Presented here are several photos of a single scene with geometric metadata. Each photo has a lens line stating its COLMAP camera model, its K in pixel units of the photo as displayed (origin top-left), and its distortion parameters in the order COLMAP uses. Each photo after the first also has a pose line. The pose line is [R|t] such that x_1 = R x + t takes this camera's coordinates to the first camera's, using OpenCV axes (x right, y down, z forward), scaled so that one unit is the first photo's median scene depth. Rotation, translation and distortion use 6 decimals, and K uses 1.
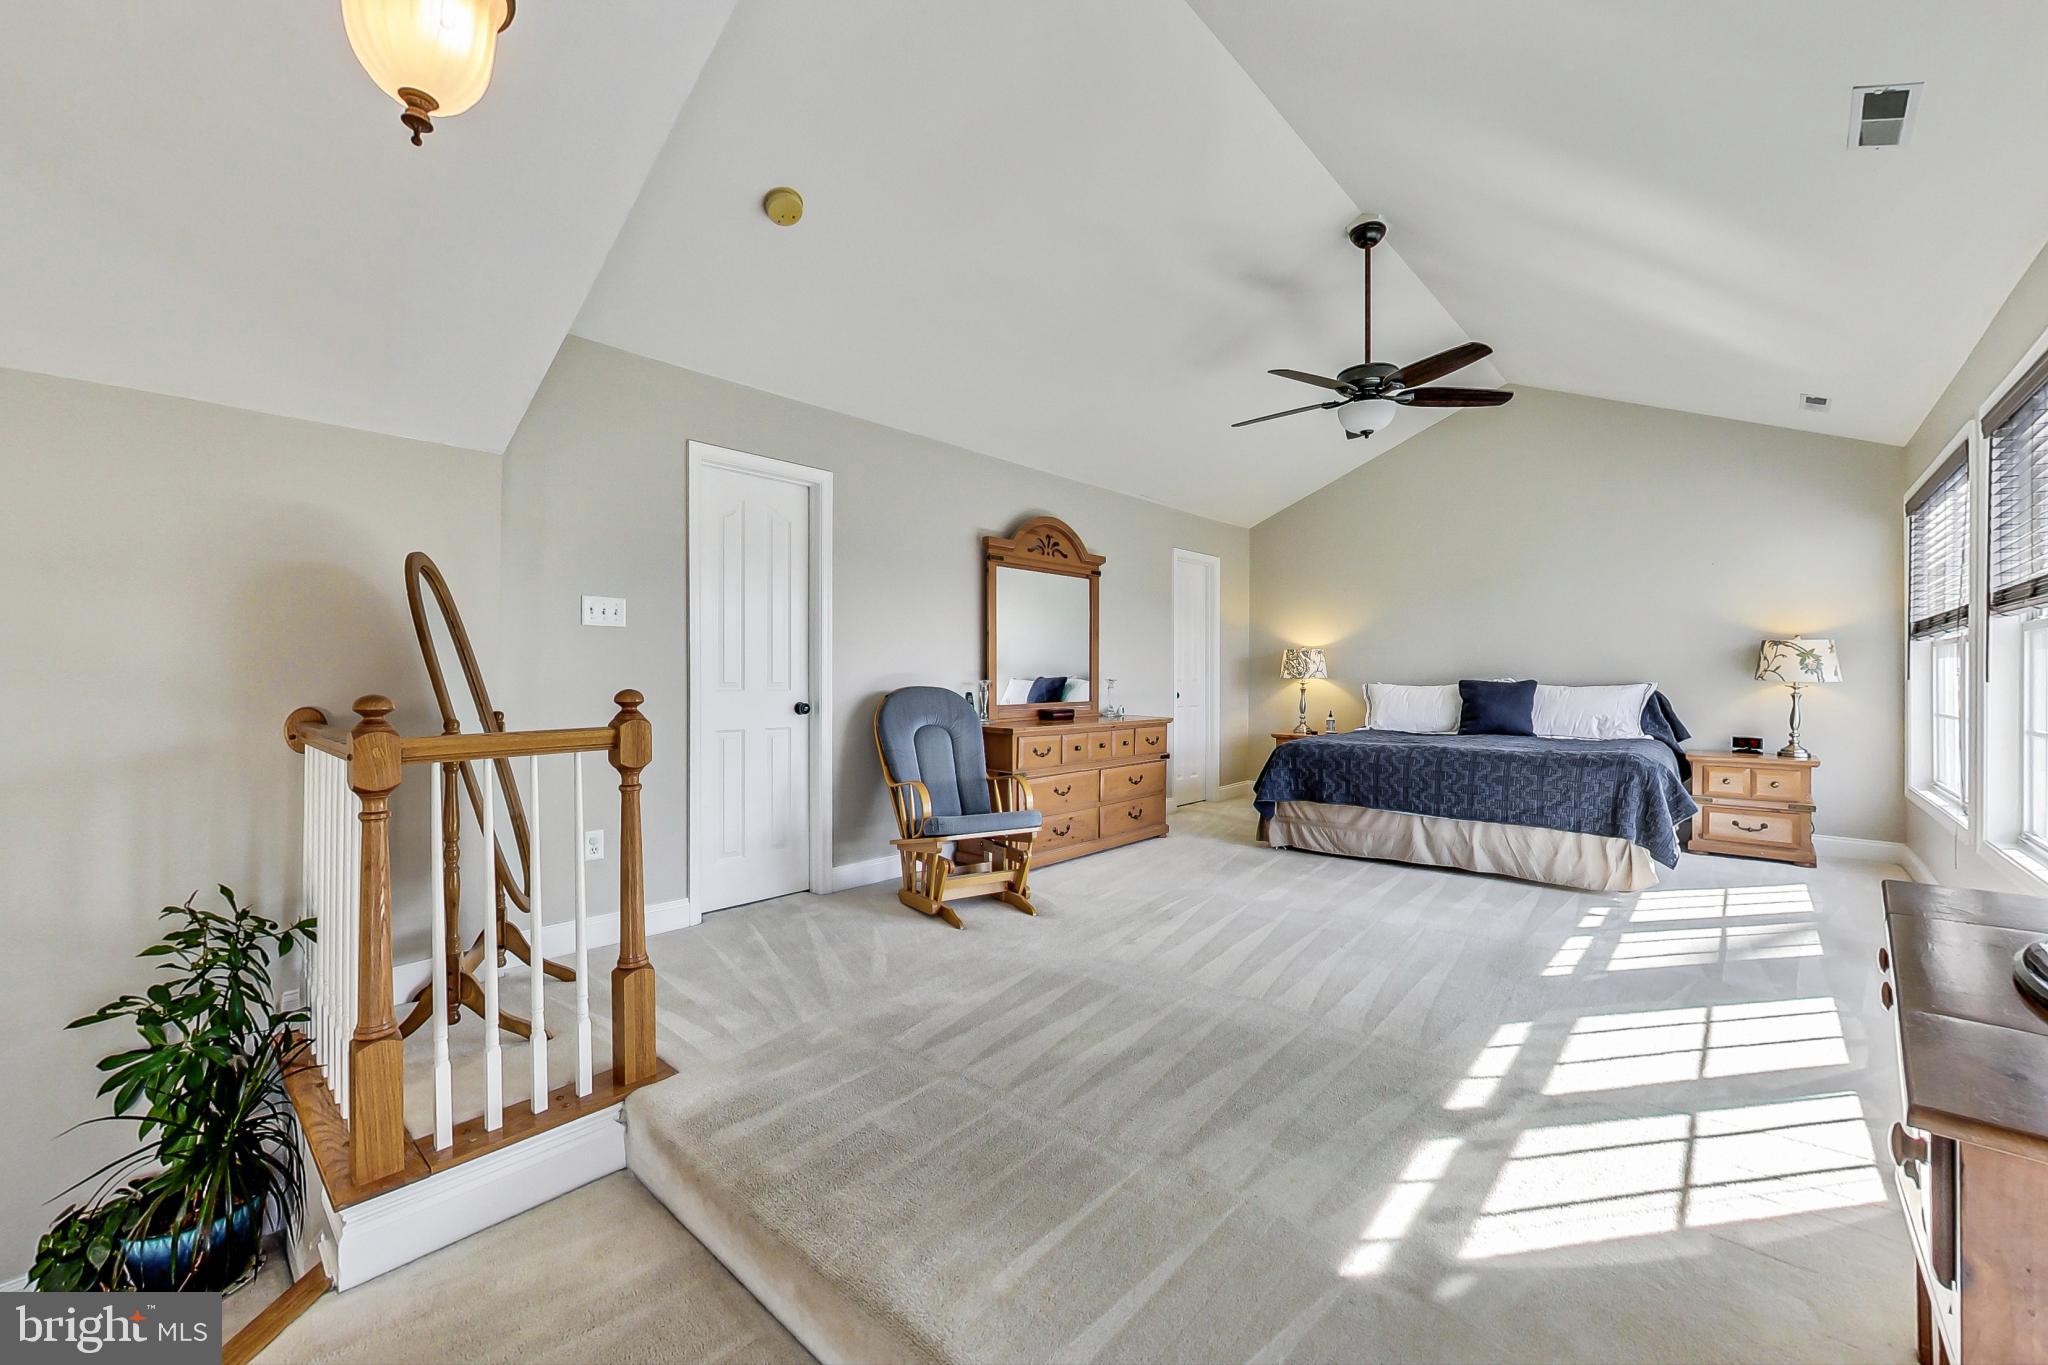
lens RADIAL K [[811.5, 0, 1024.0], [0, 811.5, 682.5], [0, 0, 1]] dist [0.008385, 0.000128]
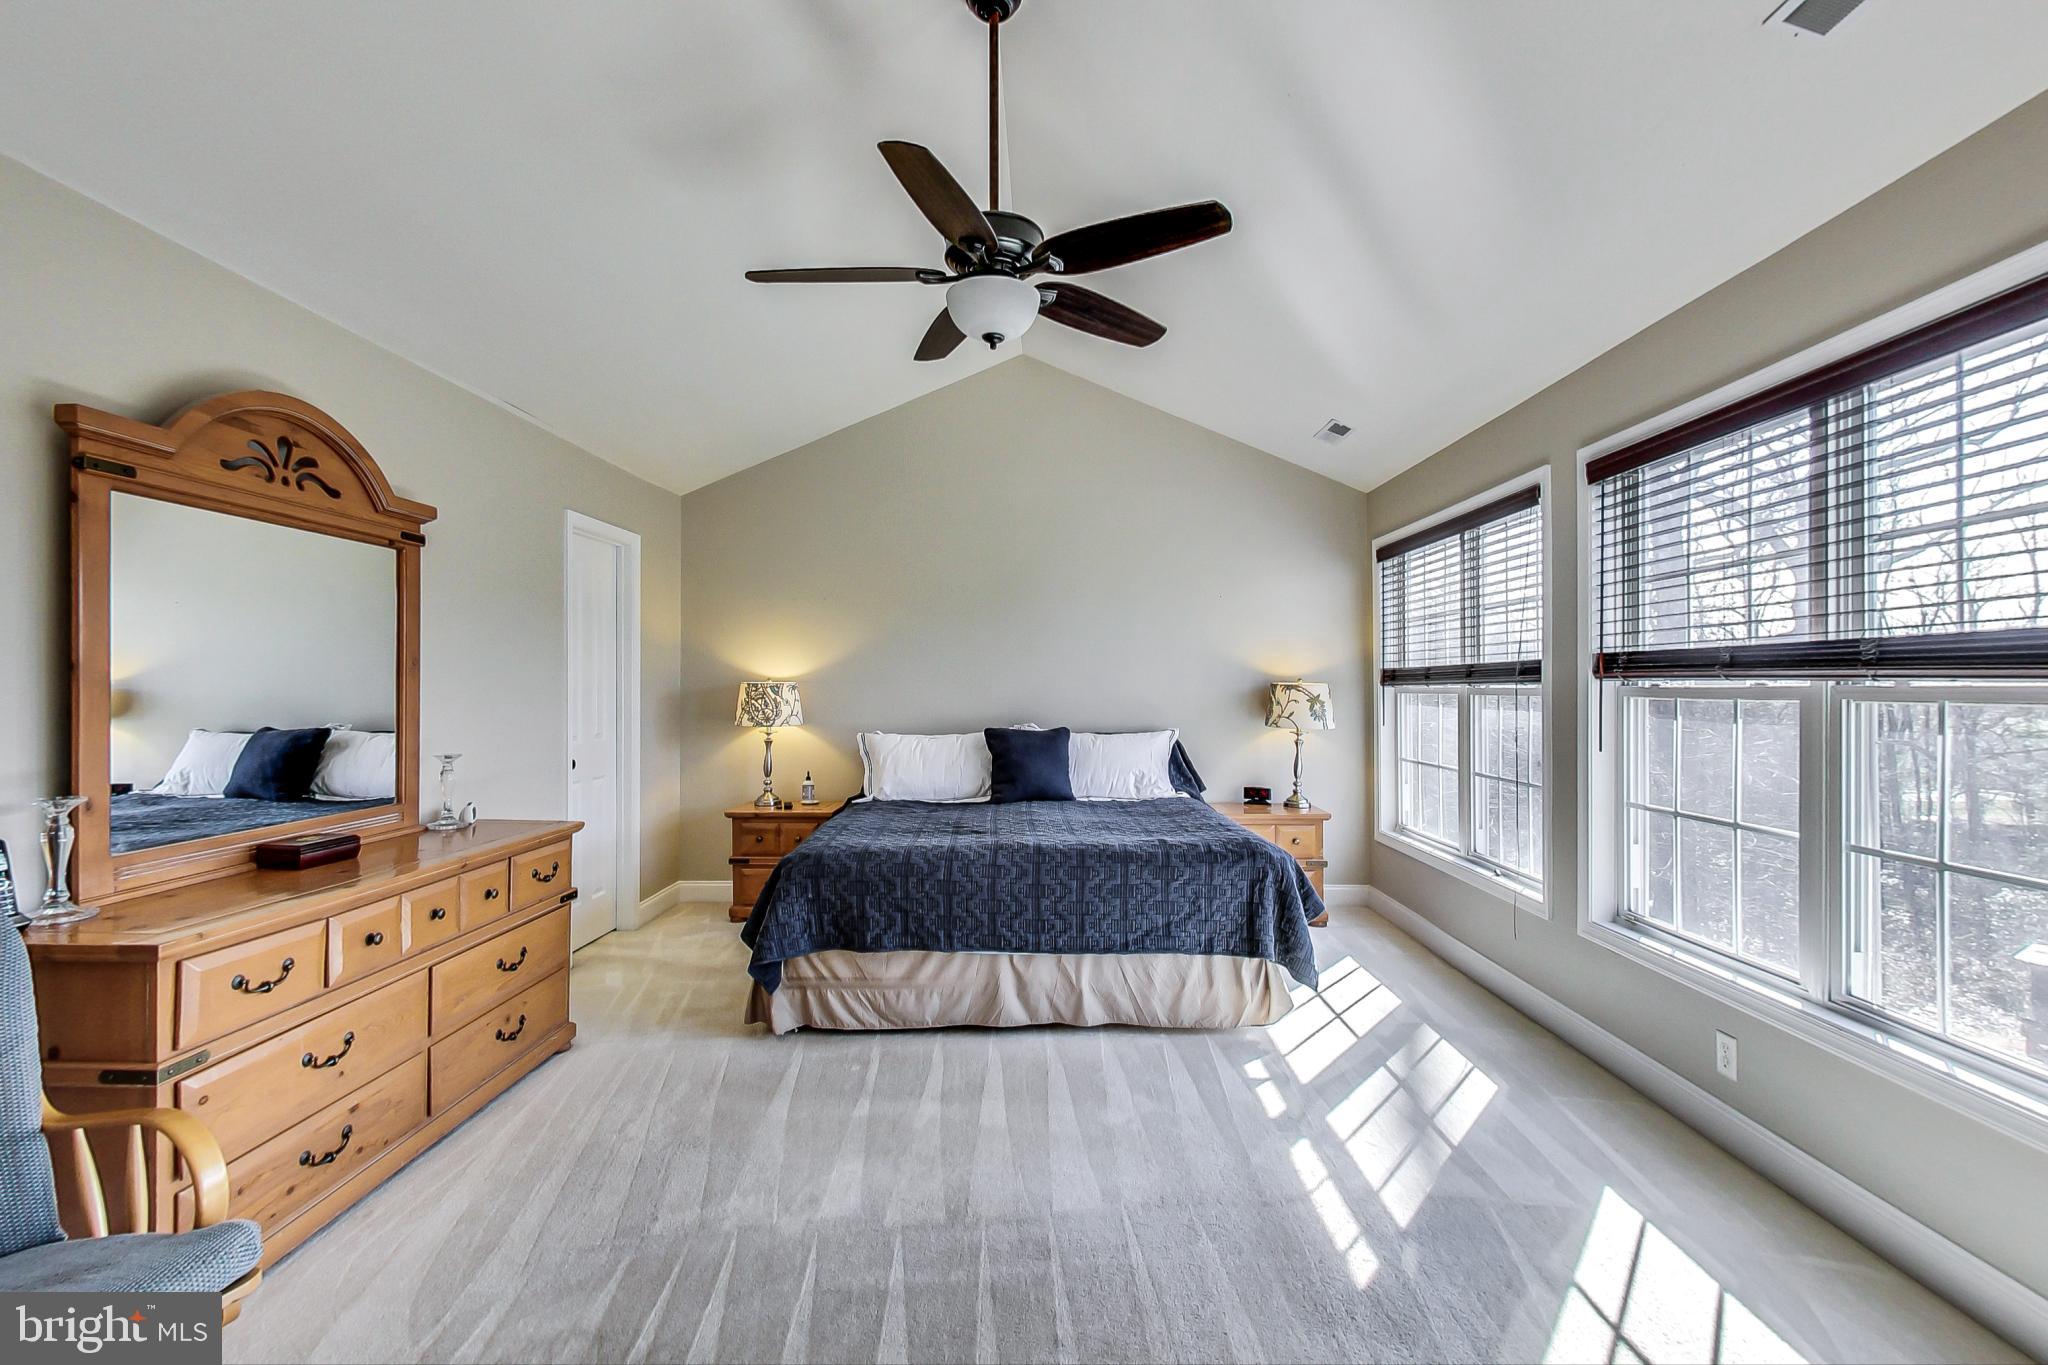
lens RADIAL K [[920.4, 0, 1024.0], [0, 920.4, 682.5], [0, 0, 1]] dist [0.017678, -0.007980]
pose [[0.763516, 0.000138, 0.645789, 0.012094], [0.008904, 0.999903, -0.010740, -0.045885], [-0.645728, 0.013950, 0.763440, 0.400341]]
